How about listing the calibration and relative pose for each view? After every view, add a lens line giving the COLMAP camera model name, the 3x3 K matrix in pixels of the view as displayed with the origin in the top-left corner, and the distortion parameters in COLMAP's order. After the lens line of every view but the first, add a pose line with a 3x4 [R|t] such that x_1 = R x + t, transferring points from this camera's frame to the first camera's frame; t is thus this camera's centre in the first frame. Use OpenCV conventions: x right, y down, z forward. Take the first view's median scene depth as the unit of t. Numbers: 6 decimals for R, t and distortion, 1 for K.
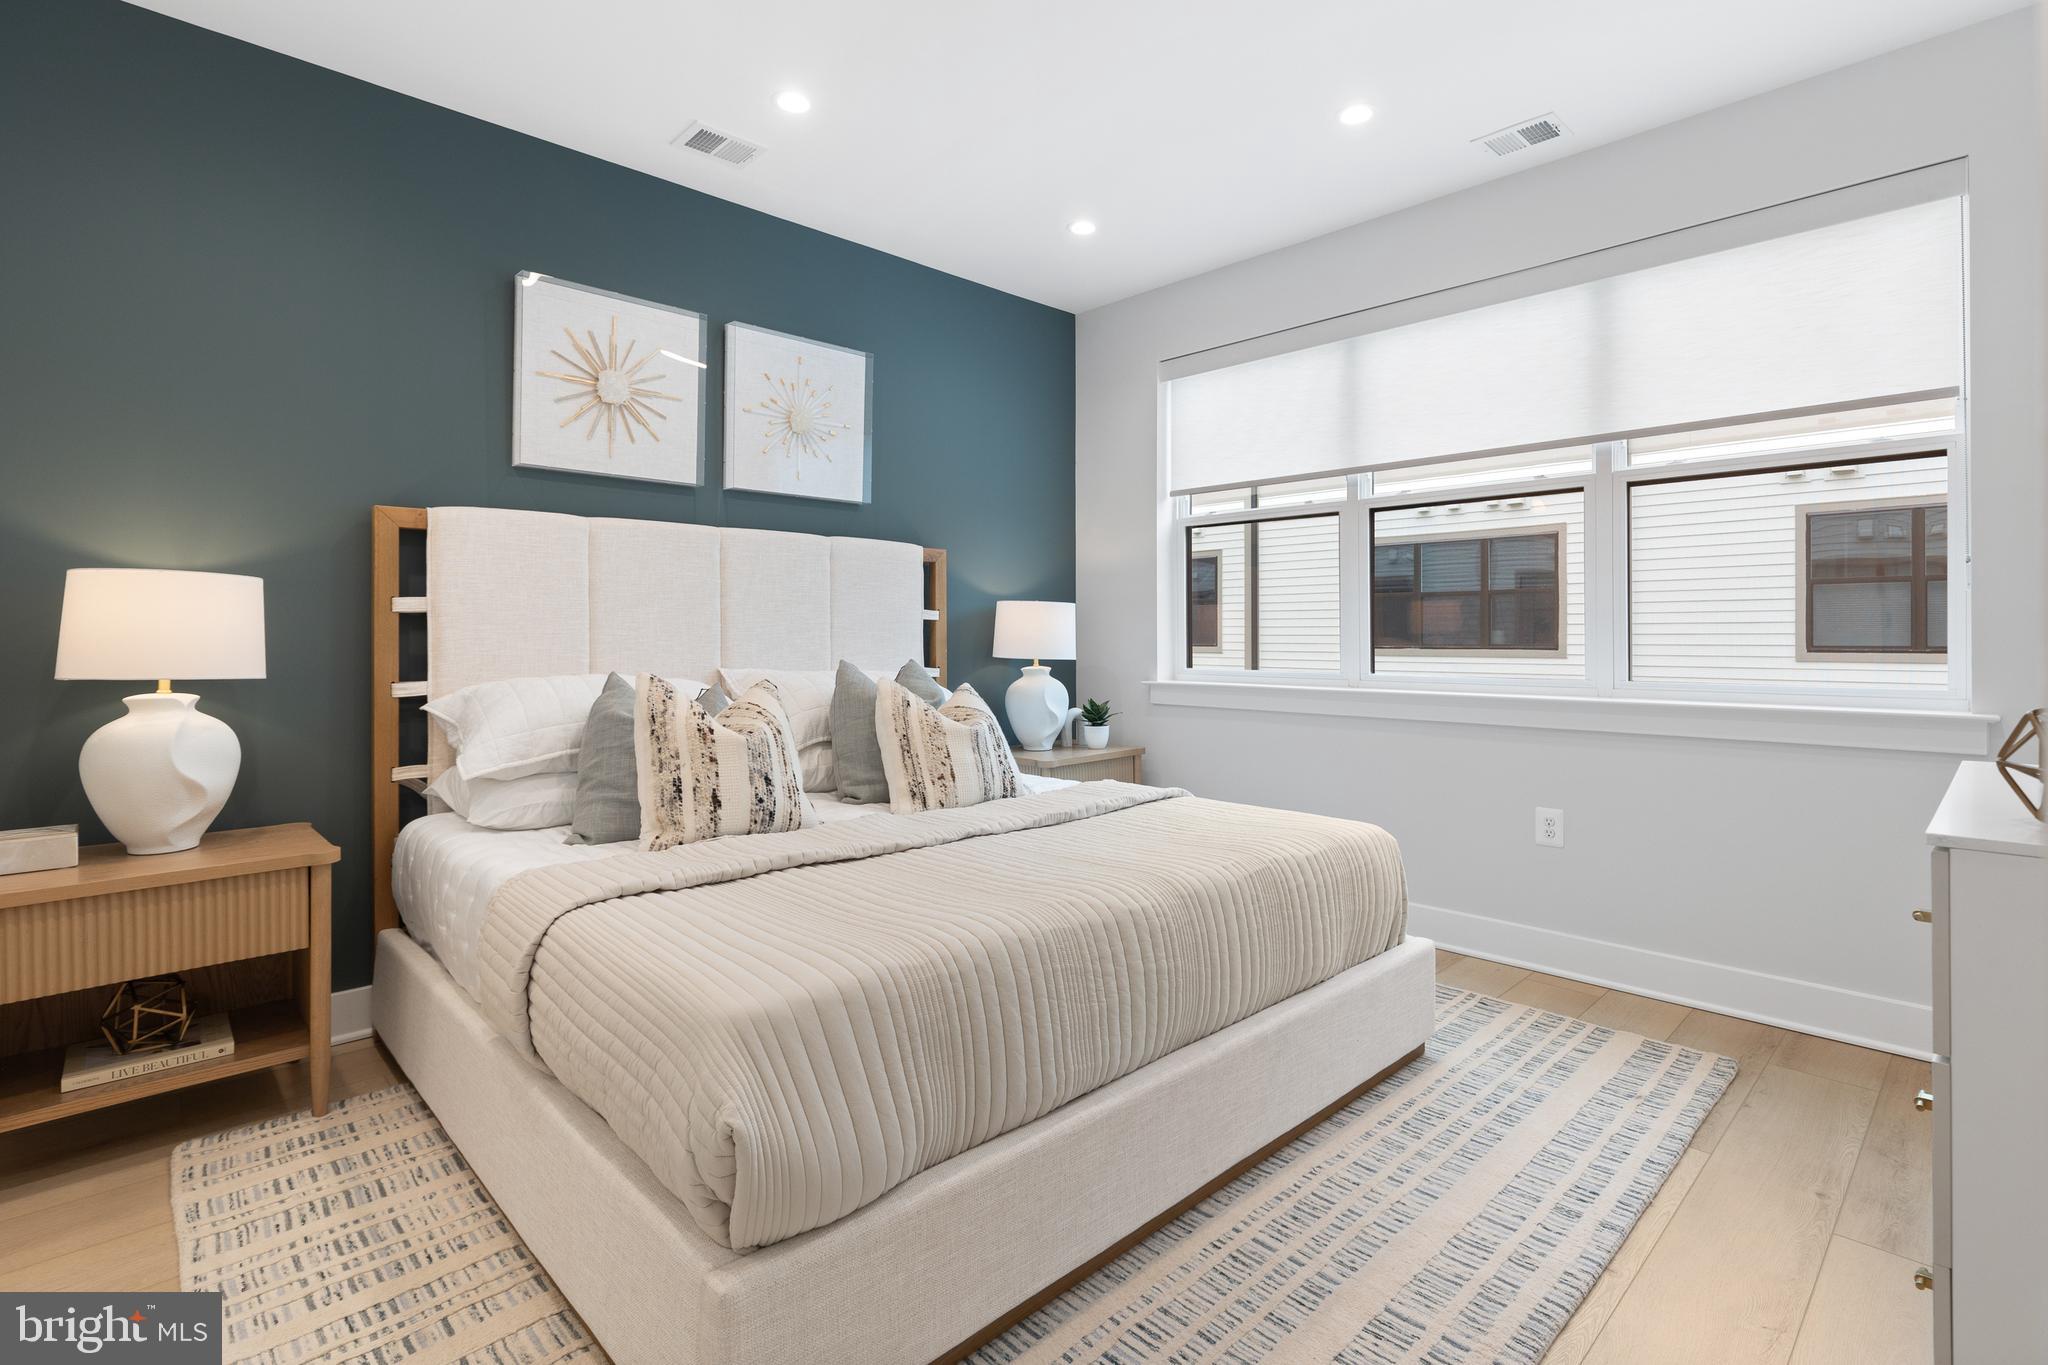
lens RADIAL K [[987.9, 0, 1018.7], [0, 987.9, 657.2], [0, 0, 1]] dist [-0.004394, -0.002478]
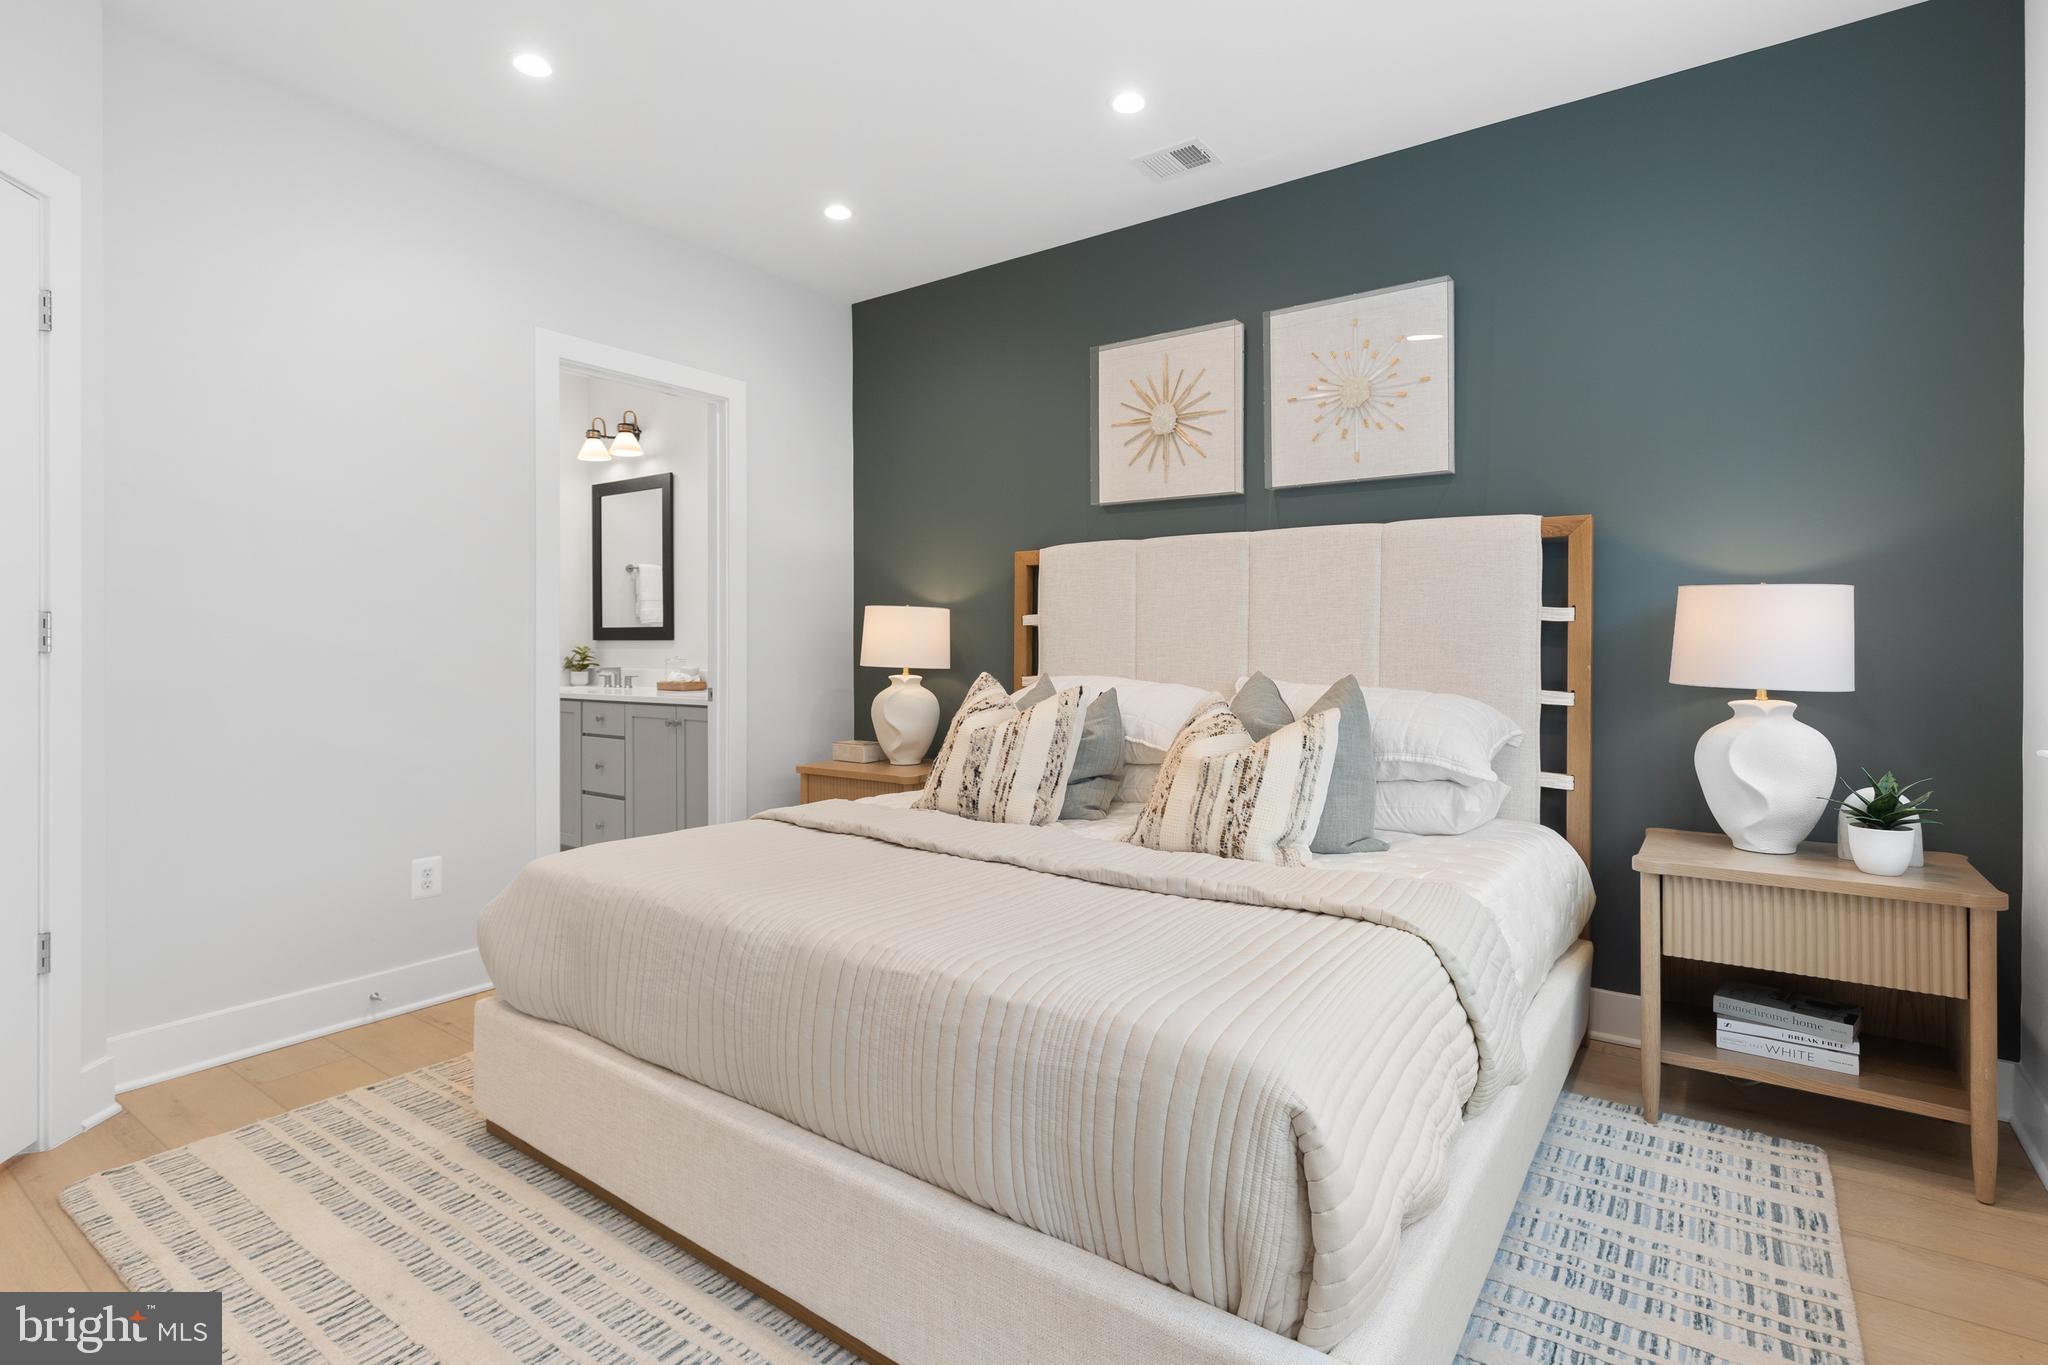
lens RADIAL K [[987.9, 0, 1002.6], [0, 987.9, 648.3], [0, 0, 1]] dist [-0.004394, -0.002478]
pose [[0.169693, 0.006229, -0.985477, 0.650831], [-0.025171, 0.999681, 0.001984, -0.013950], [0.985175, 0.024468, 0.169796, 0.639738]]
